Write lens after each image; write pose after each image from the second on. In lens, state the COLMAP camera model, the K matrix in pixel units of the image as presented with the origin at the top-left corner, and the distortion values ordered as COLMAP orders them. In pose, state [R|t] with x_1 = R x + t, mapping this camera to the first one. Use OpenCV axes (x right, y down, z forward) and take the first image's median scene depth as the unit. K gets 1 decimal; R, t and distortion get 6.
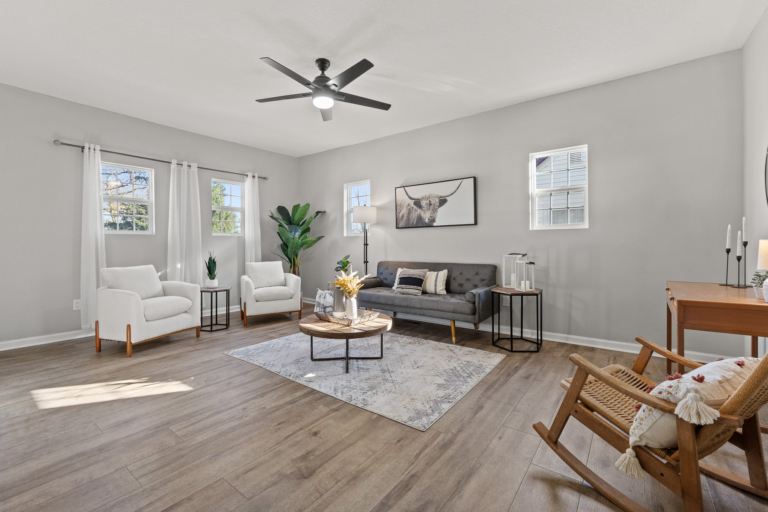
lens RADIAL K [[330.7, 0, 385.1], [0, 330.7, 249.2], [0, 0, 1]] dist [-0.000684, 0.000102]
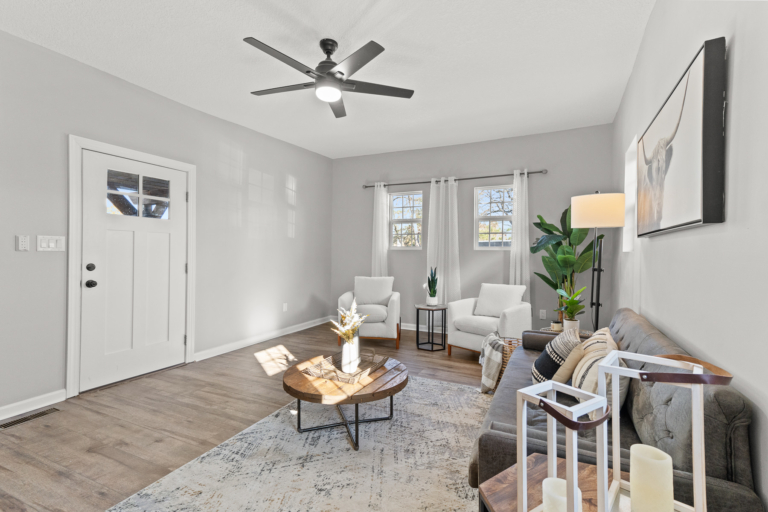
lens RADIAL K [[368.5, 0, 384.8], [0, 368.5, 254.1], [0, 0, 1]] dist [0.039372, 0.001776]
pose [[0.181898, 0.015622, -0.983193, 0.860141], [-0.023265, 0.999662, 0.011579, -0.070441], [0.983042, 0.020768, 0.182200, 1.120920]]
